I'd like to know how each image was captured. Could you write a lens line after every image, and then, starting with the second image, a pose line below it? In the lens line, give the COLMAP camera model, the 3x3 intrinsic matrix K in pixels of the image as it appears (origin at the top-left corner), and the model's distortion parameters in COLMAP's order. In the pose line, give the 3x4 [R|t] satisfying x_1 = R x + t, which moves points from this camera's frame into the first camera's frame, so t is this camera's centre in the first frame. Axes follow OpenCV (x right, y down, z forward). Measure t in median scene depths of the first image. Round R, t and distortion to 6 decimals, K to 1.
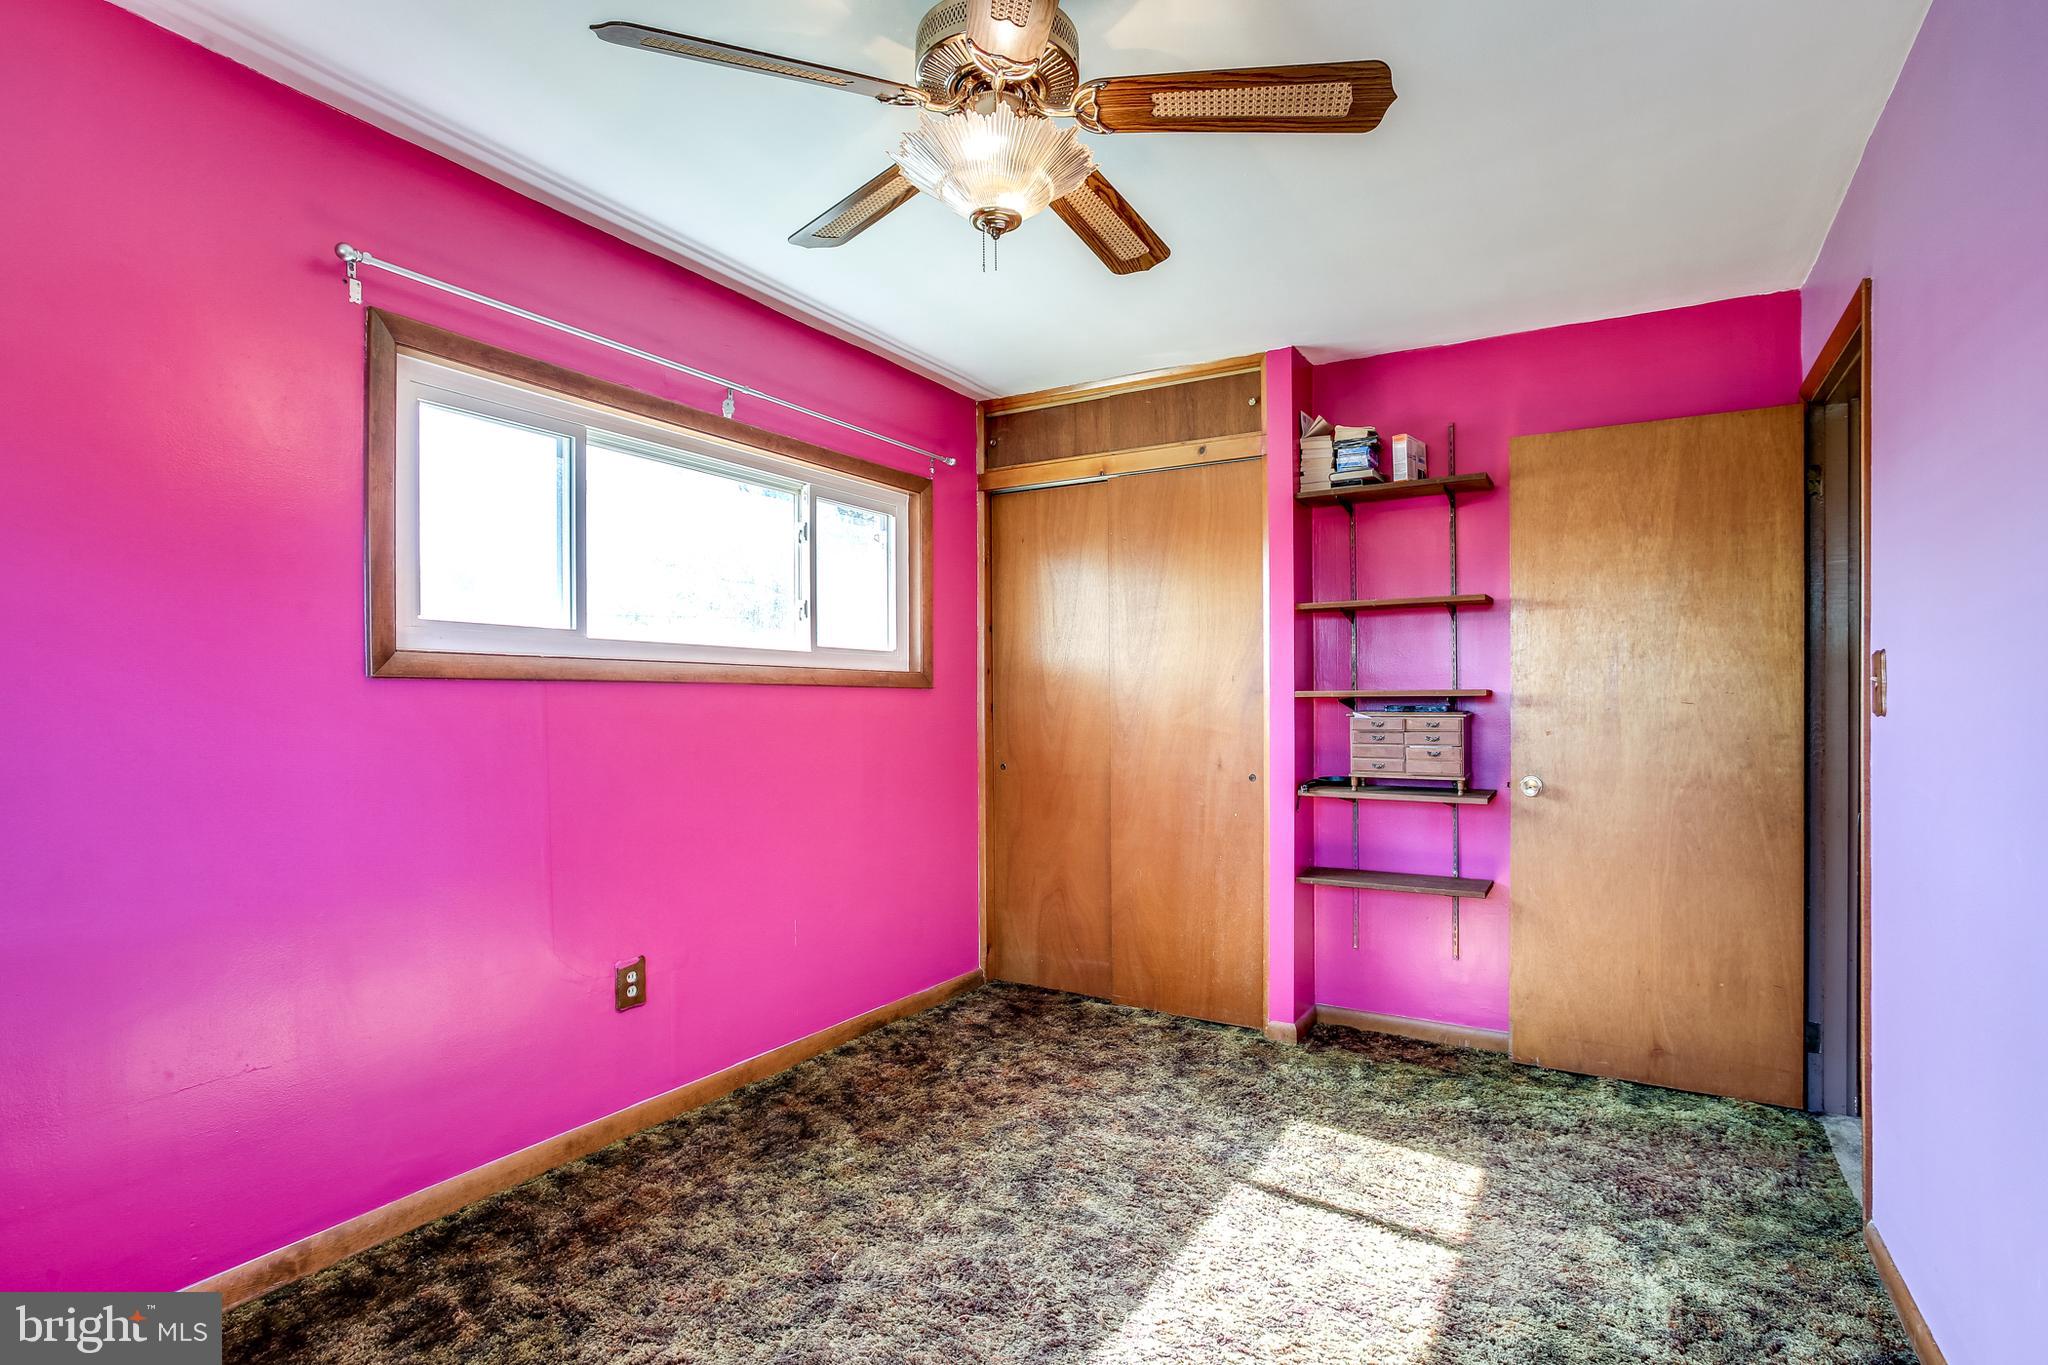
lens RADIAL K [[1028.2, 0, 1021.5], [0, 1028.2, 671.4], [0, 0, 1]] dist [-0.057933, 0.037264]
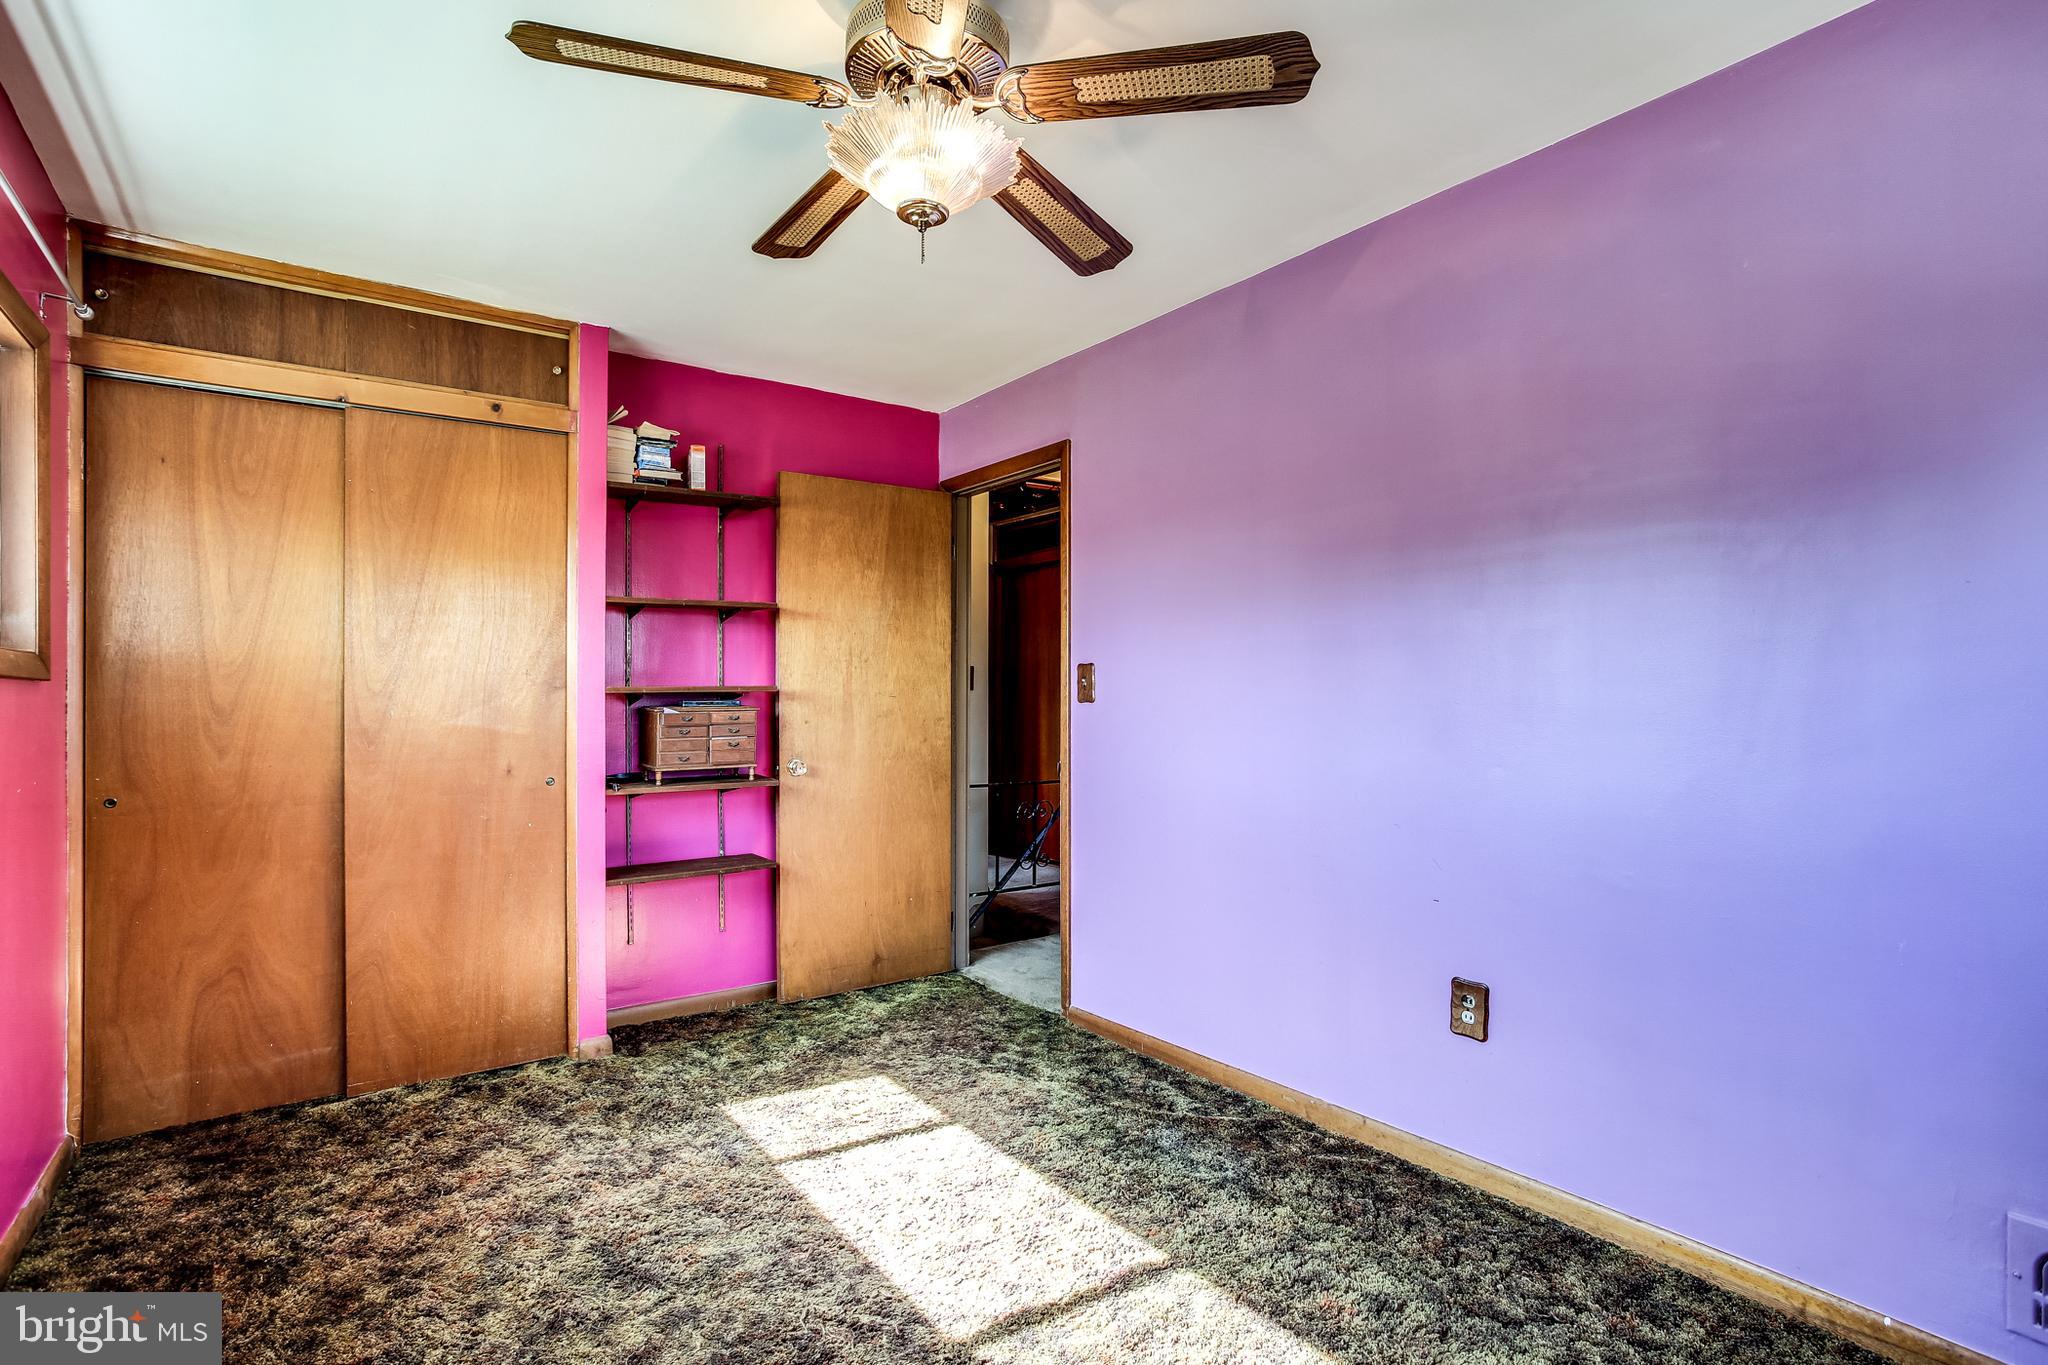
lens RADIAL K [[1034.6, 0, 1023.6], [0, 1034.6, 657.4], [0, 0, 1]] dist [-0.061991, 0.038228]
pose [[0.354659, 0.028428, 0.934563, -0.522329], [-0.018852, 0.999552, -0.023251, 0.007142], [-0.934806, -0.009372, 0.355036, 0.313061]]
